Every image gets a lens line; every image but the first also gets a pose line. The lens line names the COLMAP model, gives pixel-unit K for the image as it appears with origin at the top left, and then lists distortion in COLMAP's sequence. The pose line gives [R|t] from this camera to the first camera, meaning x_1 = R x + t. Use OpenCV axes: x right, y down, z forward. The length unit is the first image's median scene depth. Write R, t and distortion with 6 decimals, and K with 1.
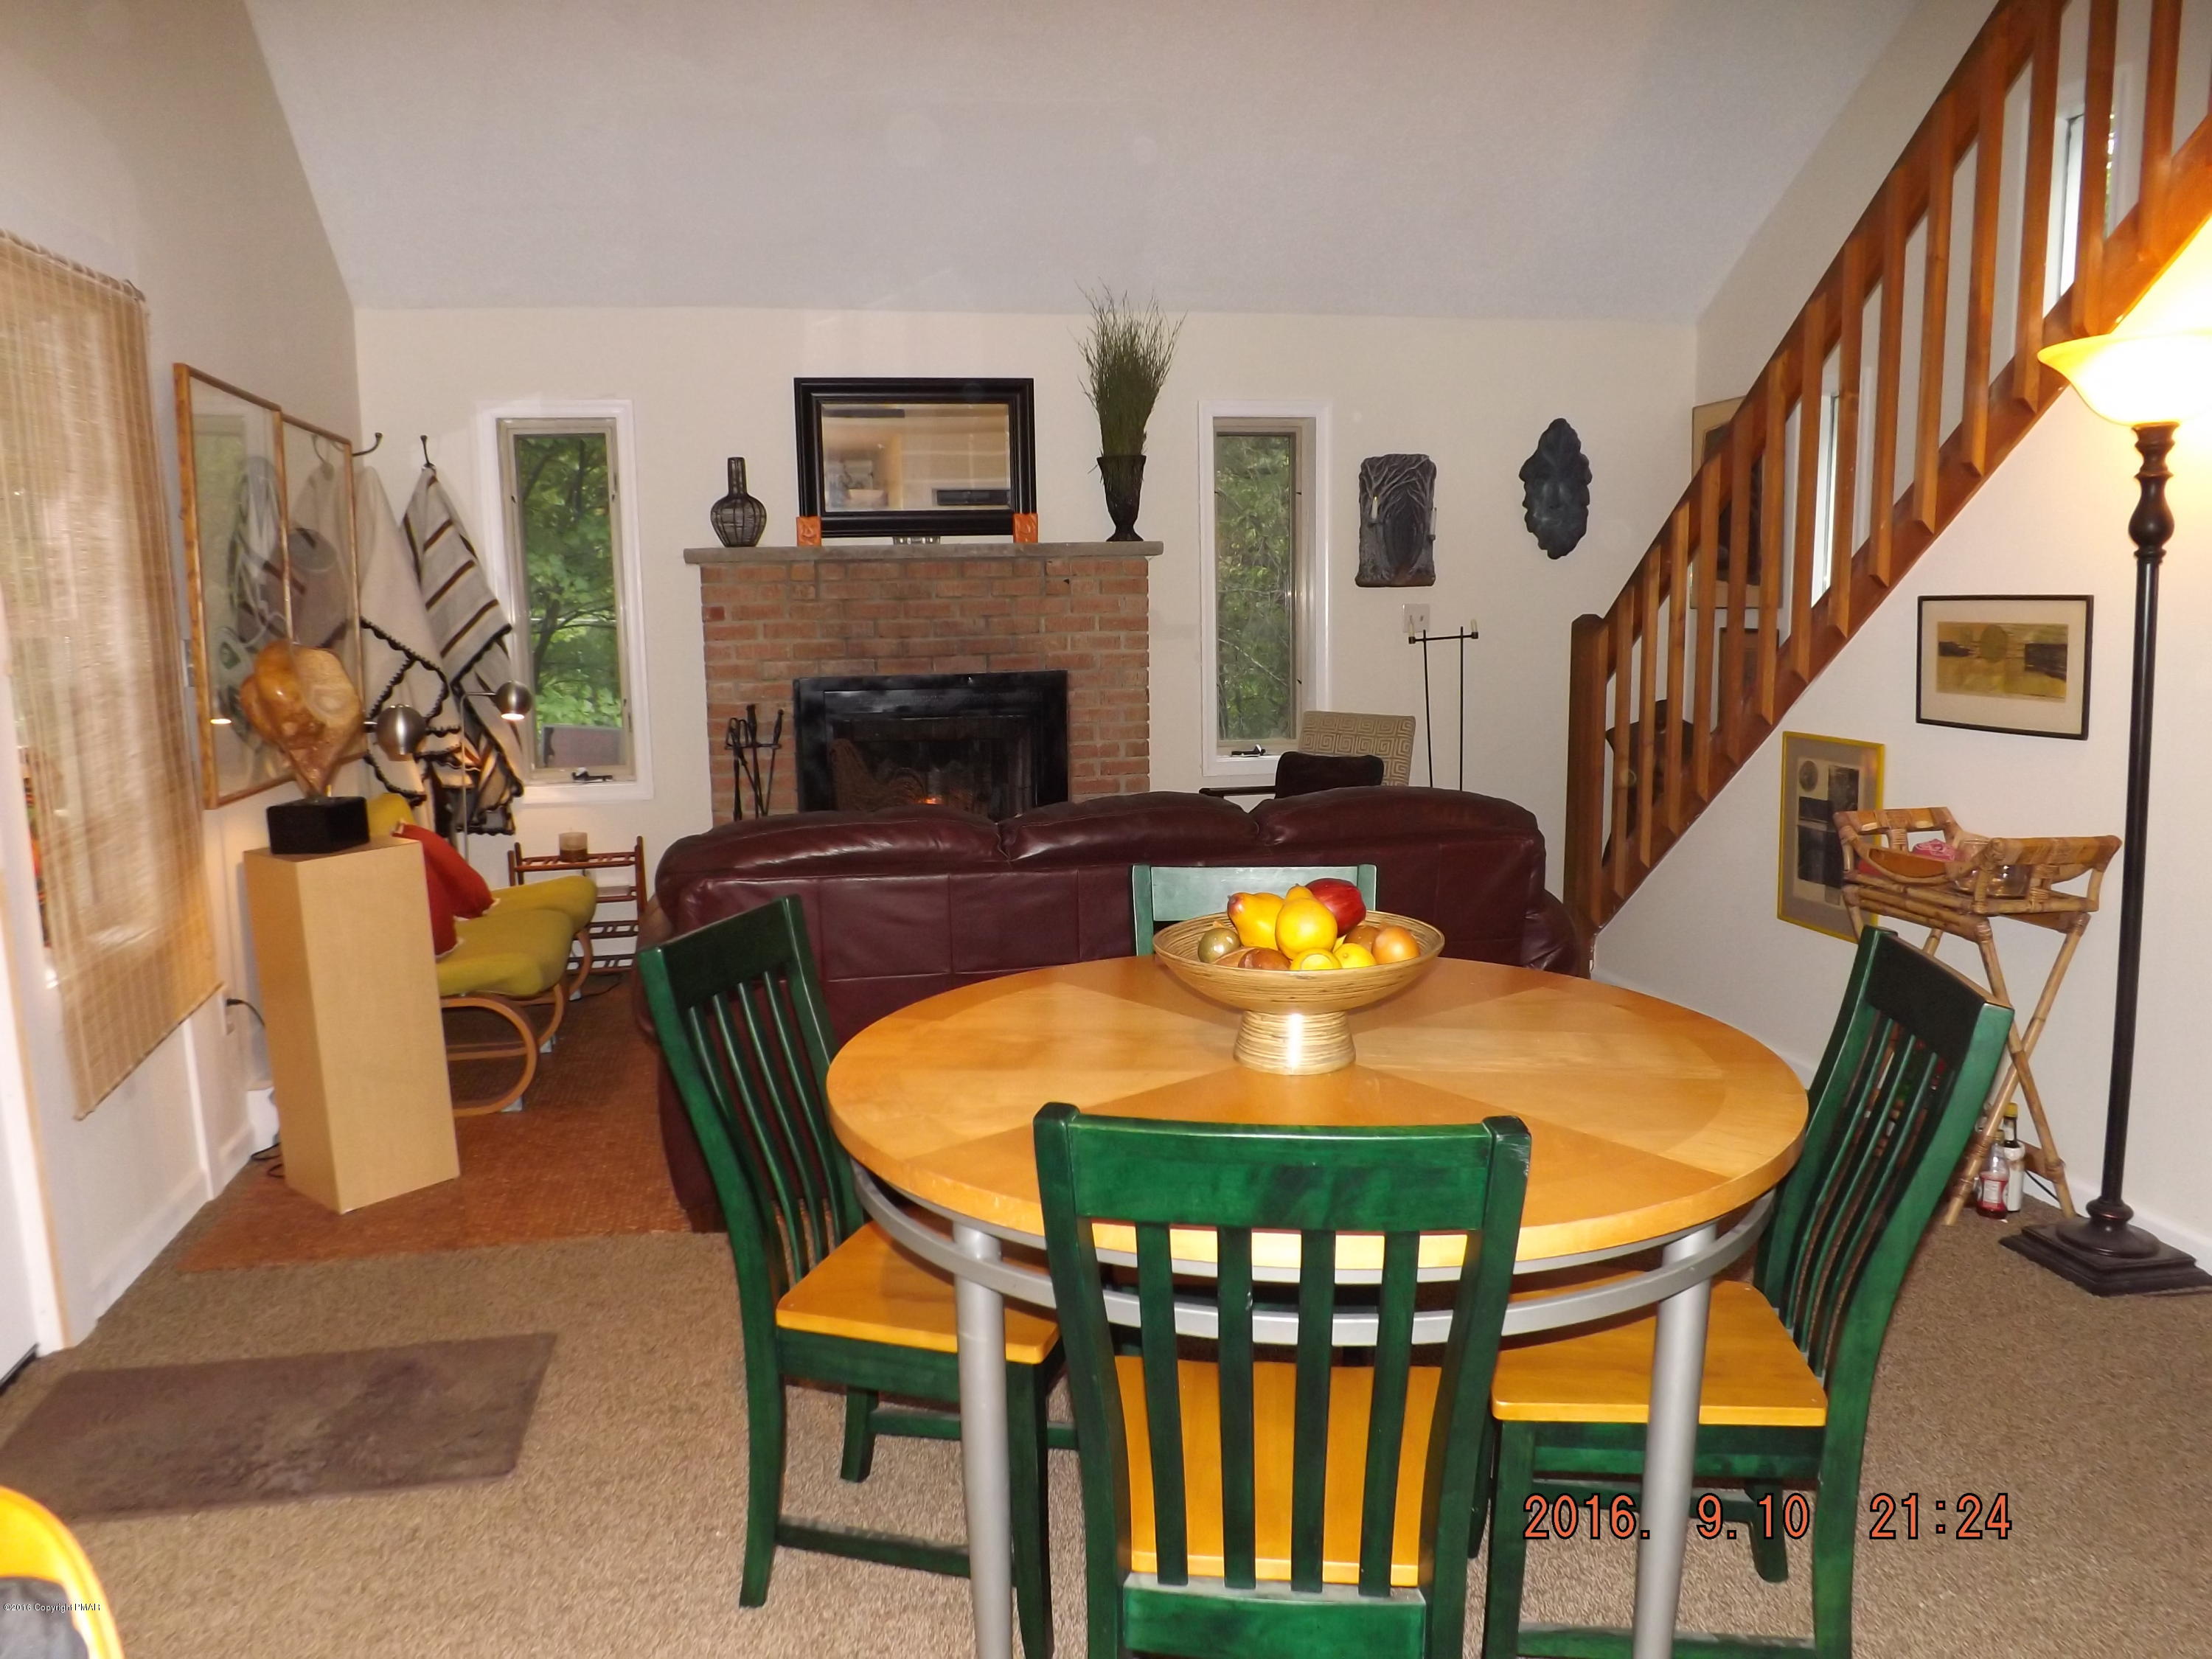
lens RADIAL K [[1633.0, 0, 1102.7], [0, 1633.0, 871.6], [0, 0, 1]] dist [-0.023587, 0.003145]
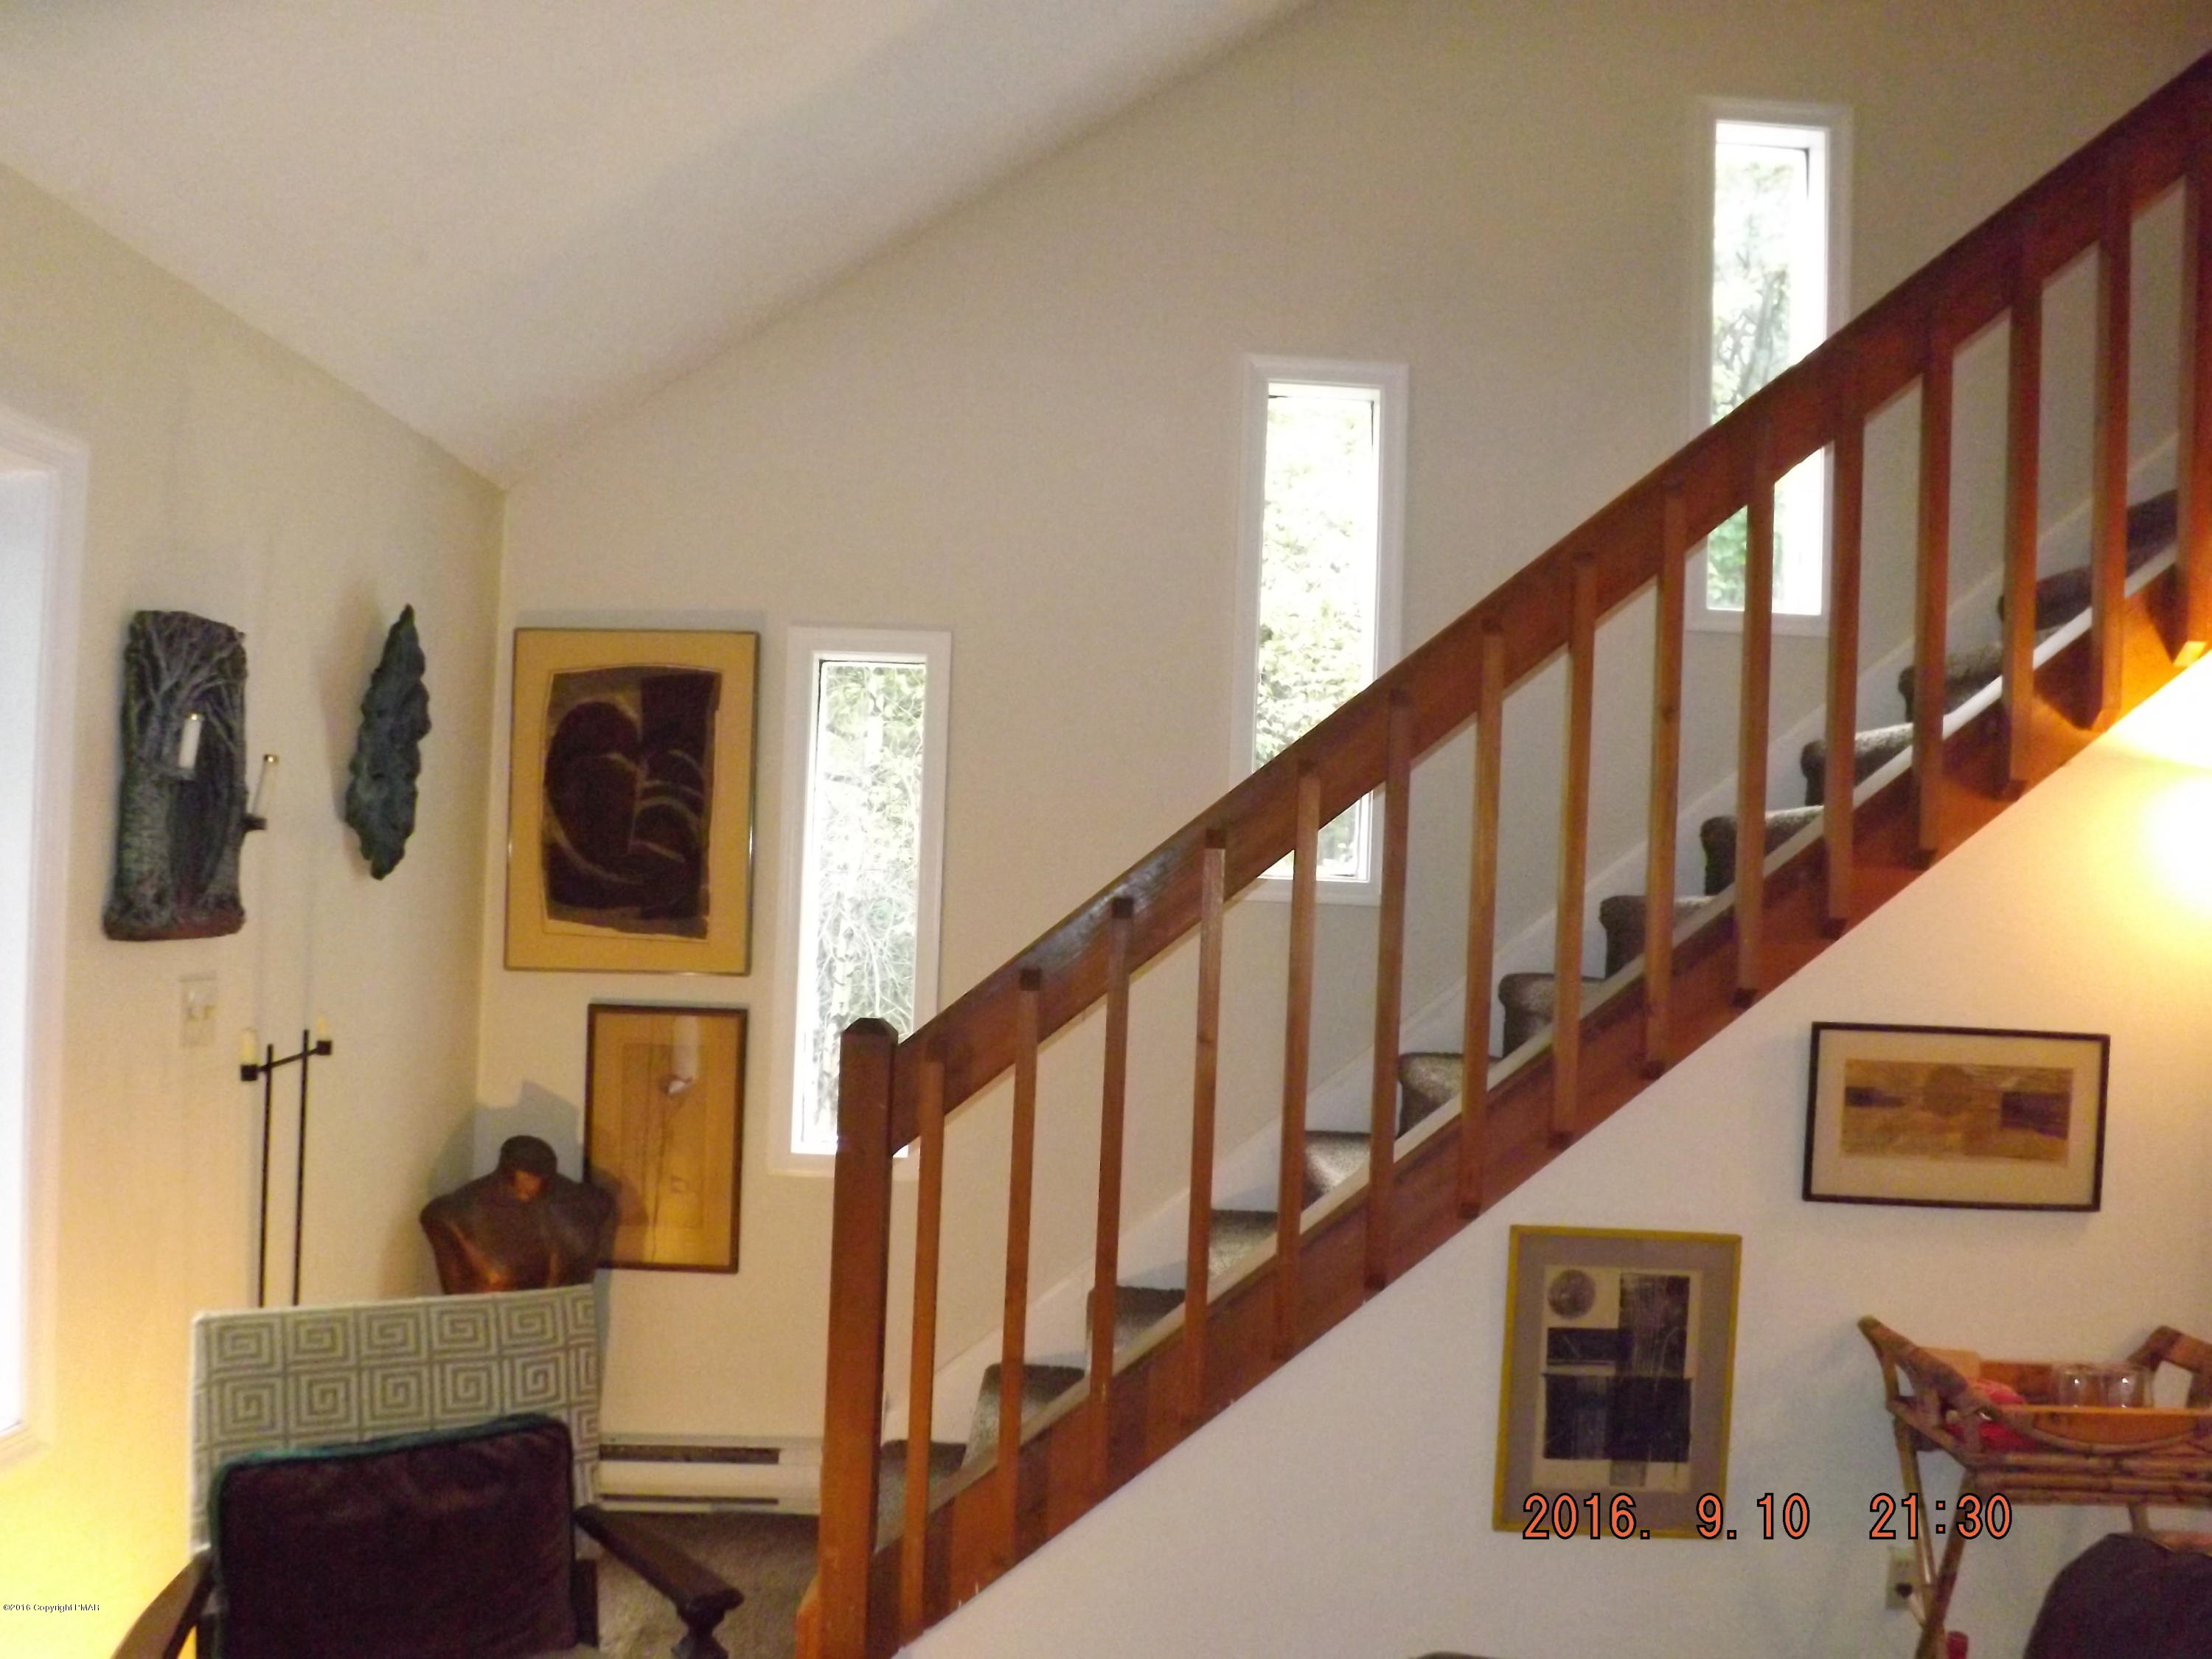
lens RADIAL K [[1633.0, 0, 1102.7], [0, 1633.0, 871.6], [0, 0, 1]] dist [-0.023587, 0.003145]
pose [[0.217355, 0.039190, 0.975305, -0.254573], [0.120110, 0.990526, -0.066569, -0.222240], [-0.968674, 0.131613, 0.210589, 1.127504]]
